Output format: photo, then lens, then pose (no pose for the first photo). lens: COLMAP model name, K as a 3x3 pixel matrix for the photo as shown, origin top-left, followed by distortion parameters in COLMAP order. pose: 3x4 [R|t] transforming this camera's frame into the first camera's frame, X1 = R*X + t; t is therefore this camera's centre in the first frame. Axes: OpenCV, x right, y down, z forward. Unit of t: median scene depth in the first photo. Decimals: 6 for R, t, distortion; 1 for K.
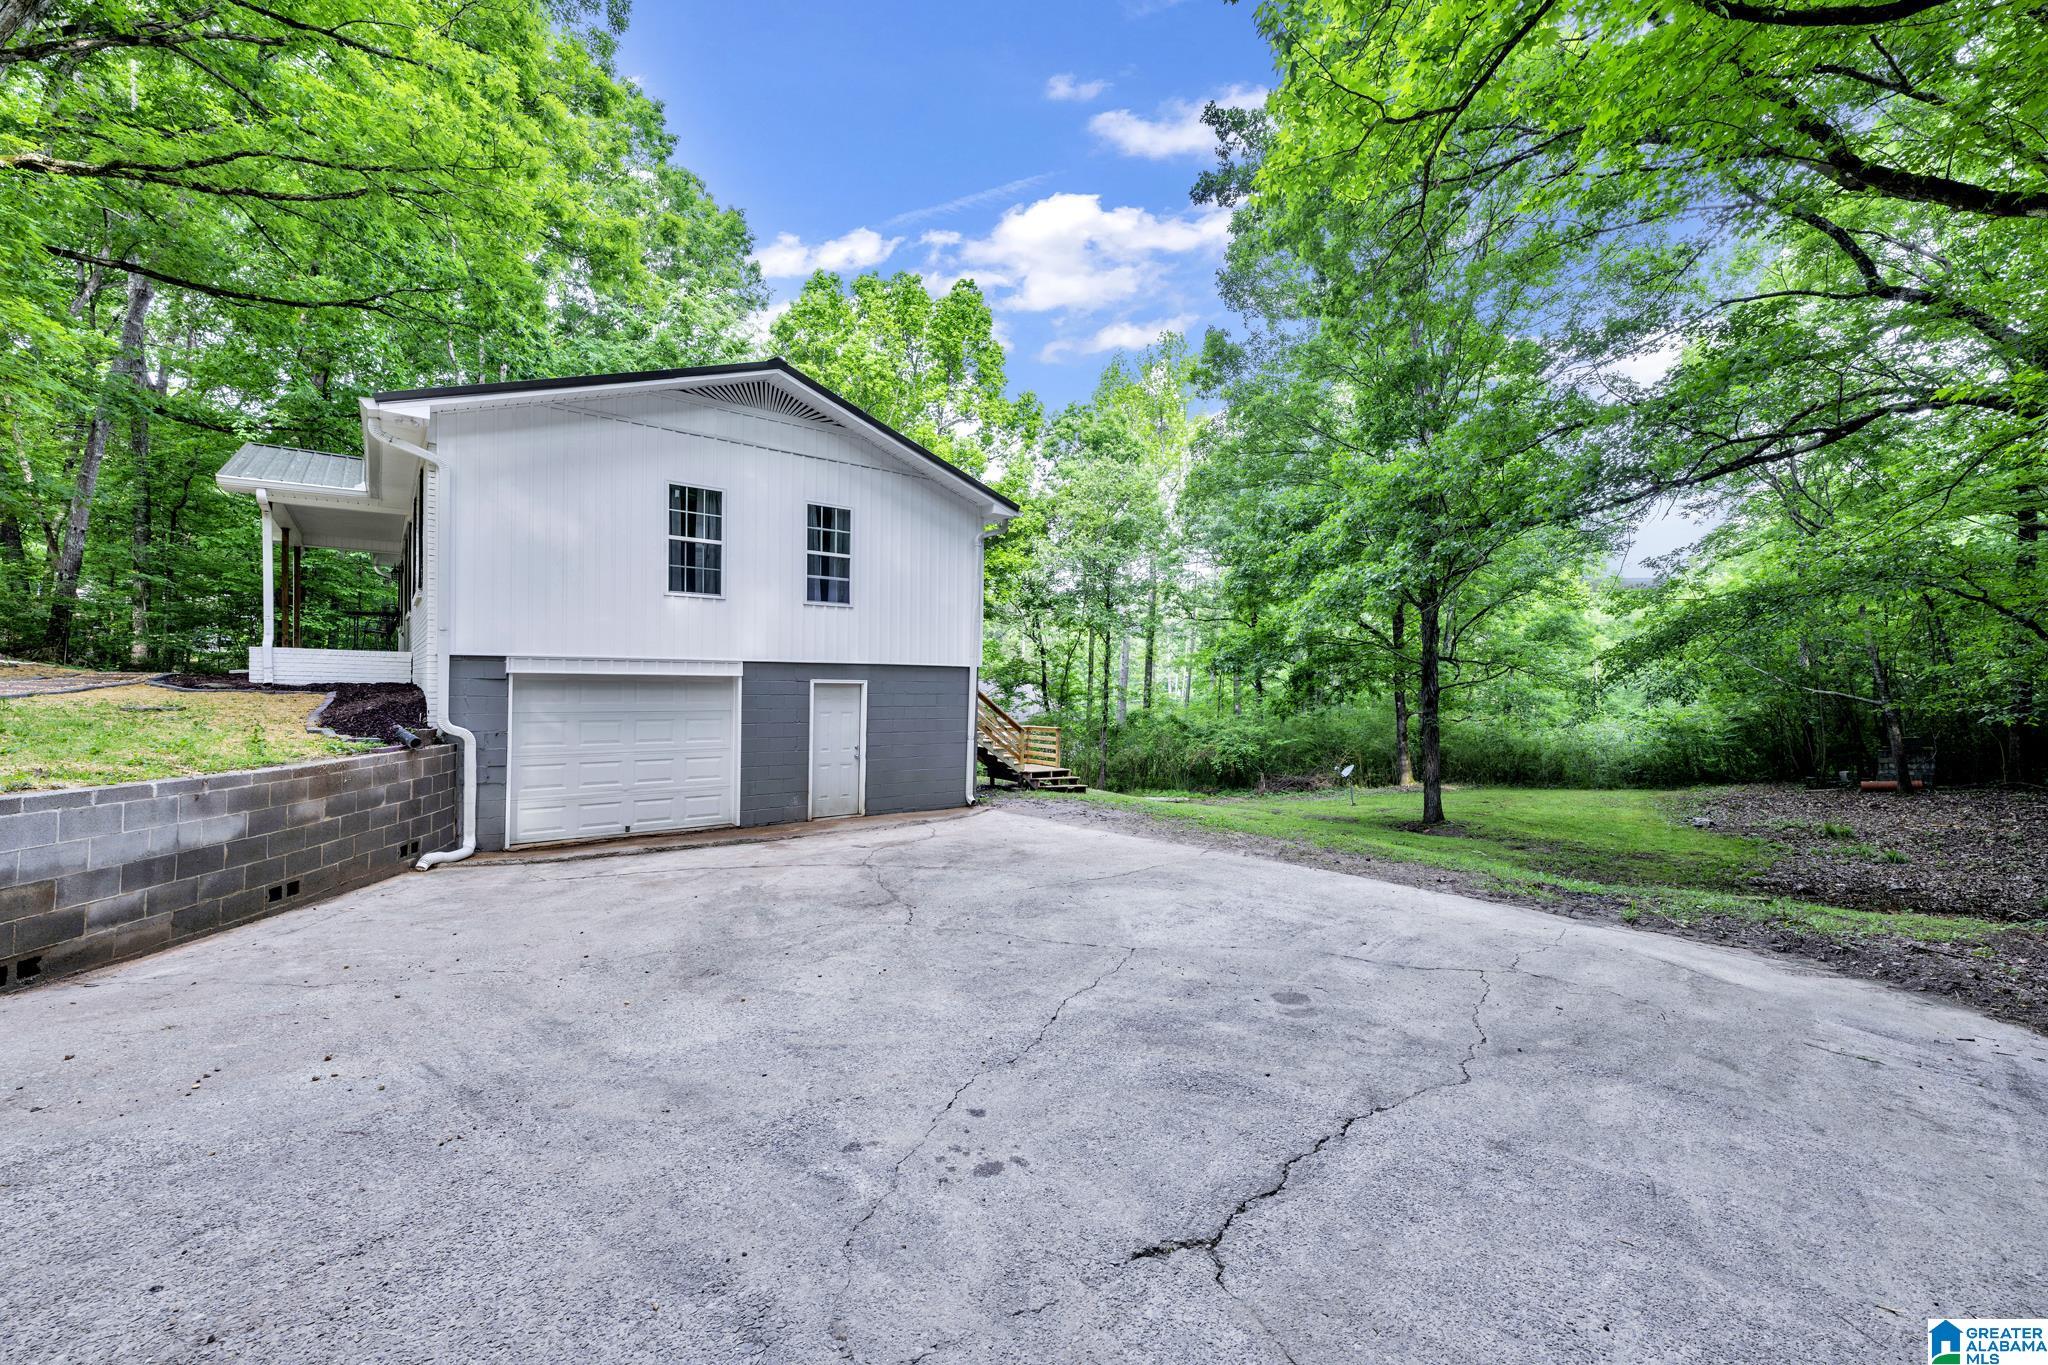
lens RADIAL K [[804.8, 0, 1027.5], [0, 804.8, 690.2], [0, 0, 1]] dist [0.001711, -0.000270]
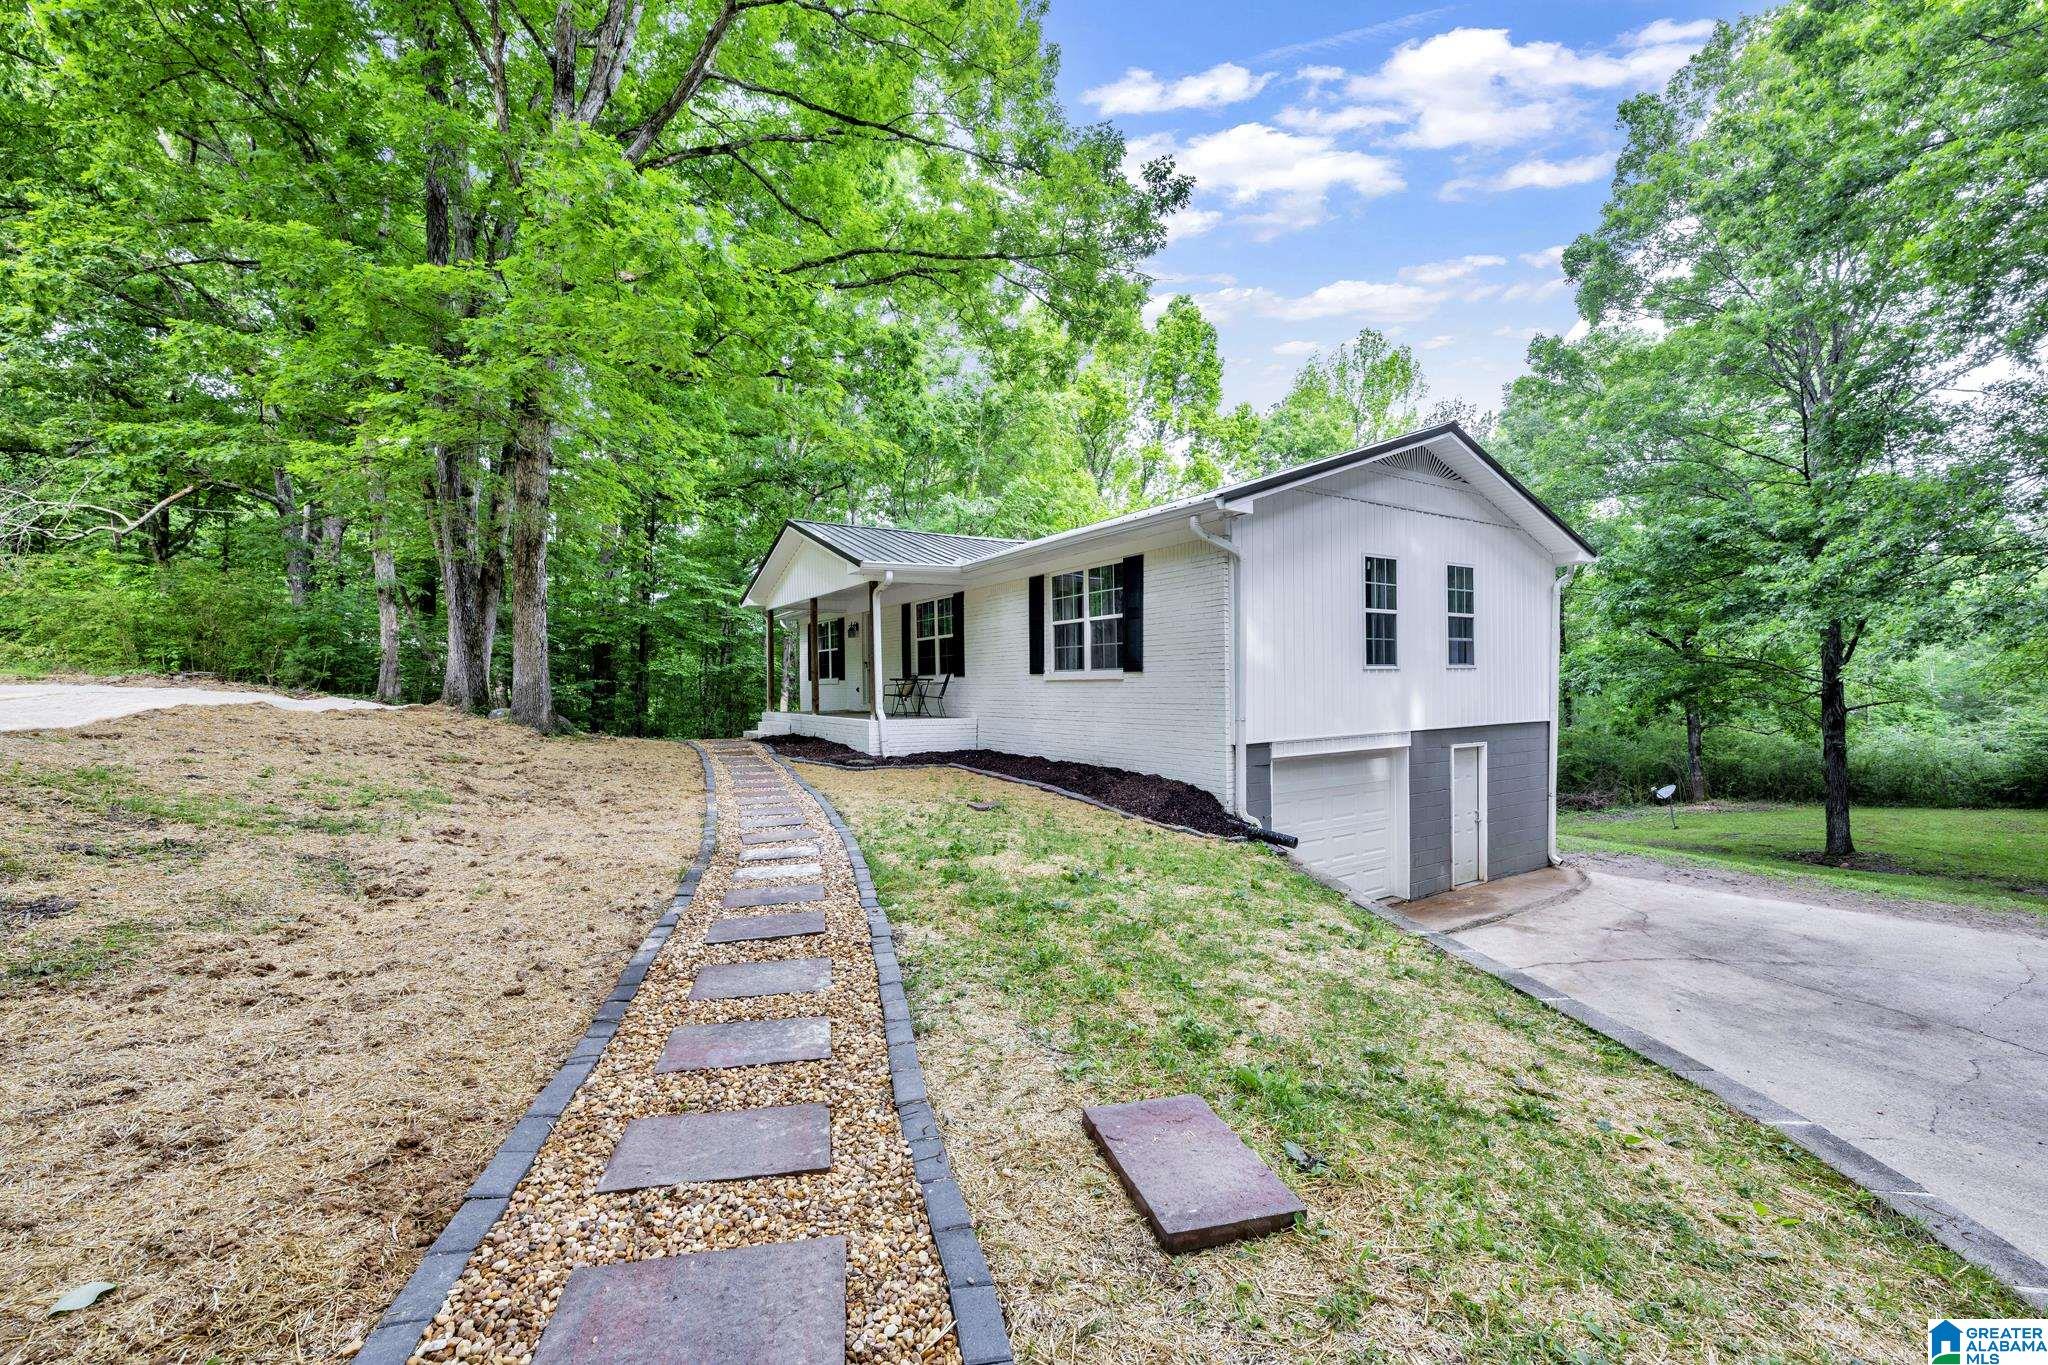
lens RADIAL K [[804.8, 0, 1027.5], [0, 804.8, 690.2], [0, 0, 1]] dist [0.001711, -0.000270]
pose [[0.994696, -0.023983, -0.100026, -0.673111], [0.023736, 0.999712, -0.003655, -0.087136], [0.100085, 0.001261, 0.994978, -0.021531]]
